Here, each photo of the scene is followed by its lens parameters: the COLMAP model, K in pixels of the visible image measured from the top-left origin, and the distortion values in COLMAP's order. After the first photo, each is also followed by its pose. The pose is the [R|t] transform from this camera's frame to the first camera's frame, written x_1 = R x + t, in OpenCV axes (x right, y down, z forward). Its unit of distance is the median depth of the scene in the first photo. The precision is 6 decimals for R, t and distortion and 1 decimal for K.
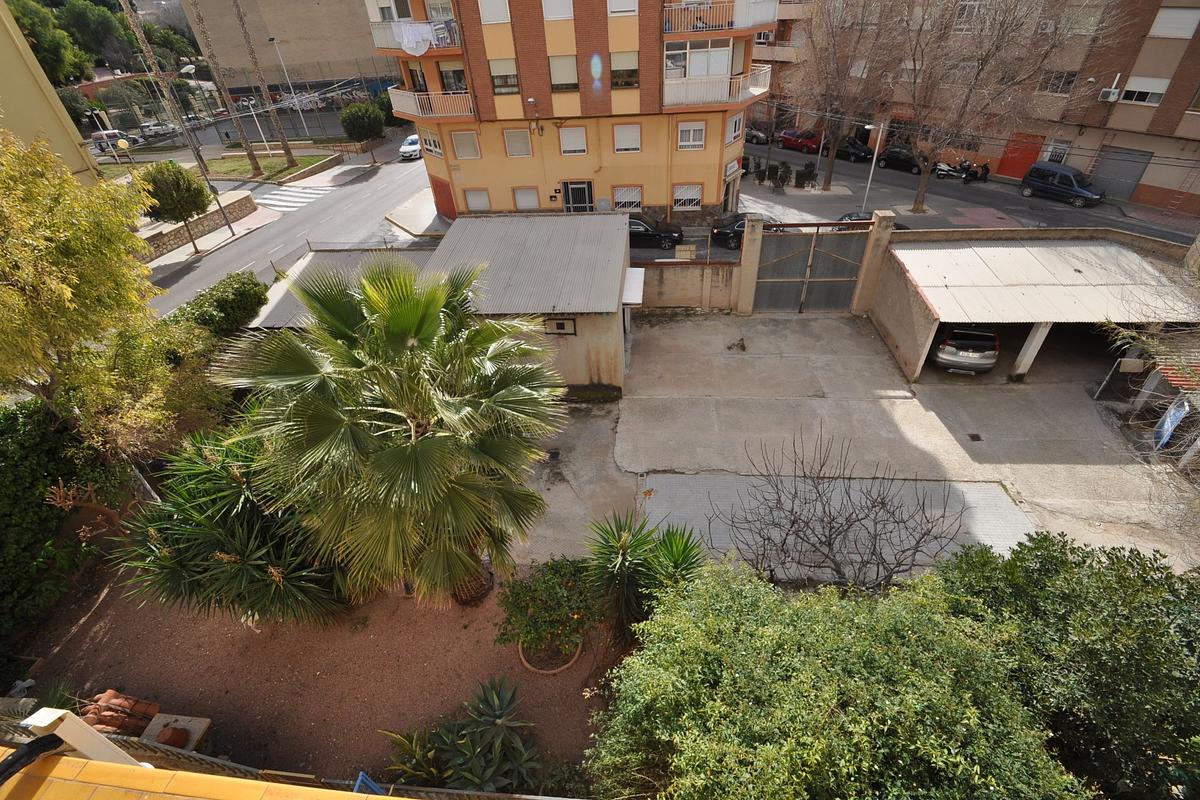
lens RADIAL K [[521.1, 0, 603.0], [0, 521.1, 414.8], [0, 0, 1]] dist [0.017520, -0.017982]
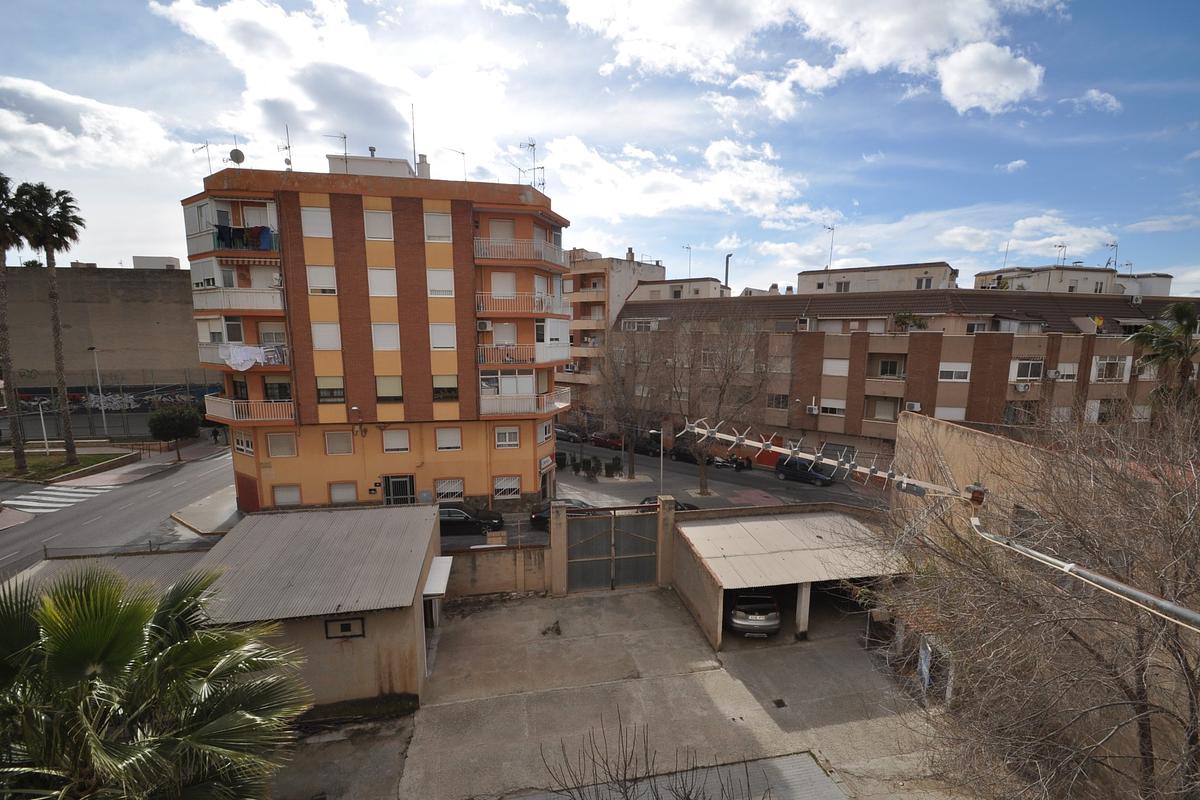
lens RADIAL K [[521.1, 0, 603.0], [0, 521.1, 414.8], [0, 0, 1]] dist [0.017520, -0.017982]
pose [[0.959333, 0.015375, 0.281858, 0.053727], [0.128531, 0.865205, -0.484664, 0.004233], [-0.251317, 0.501182, 0.828044, -0.025215]]
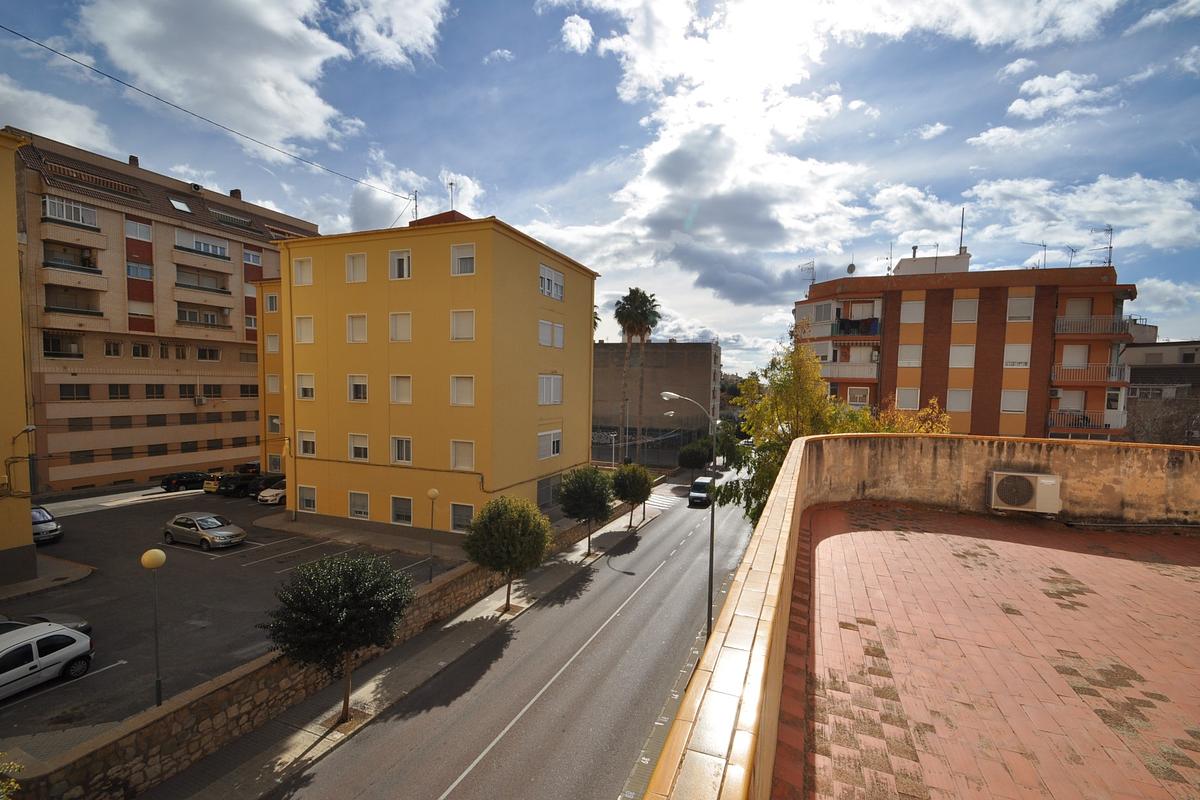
lens RADIAL K [[521.1, 0, 603.0], [0, 521.1, 414.8], [0, 0, 1]] dist [0.017520, -0.017982]
pose [[0.963155, 0.092378, -0.252583, -0.636489], [-0.221402, 0.805522, -0.549650, 0.235624], [0.152686, 0.585321, 0.796296, -0.261803]]
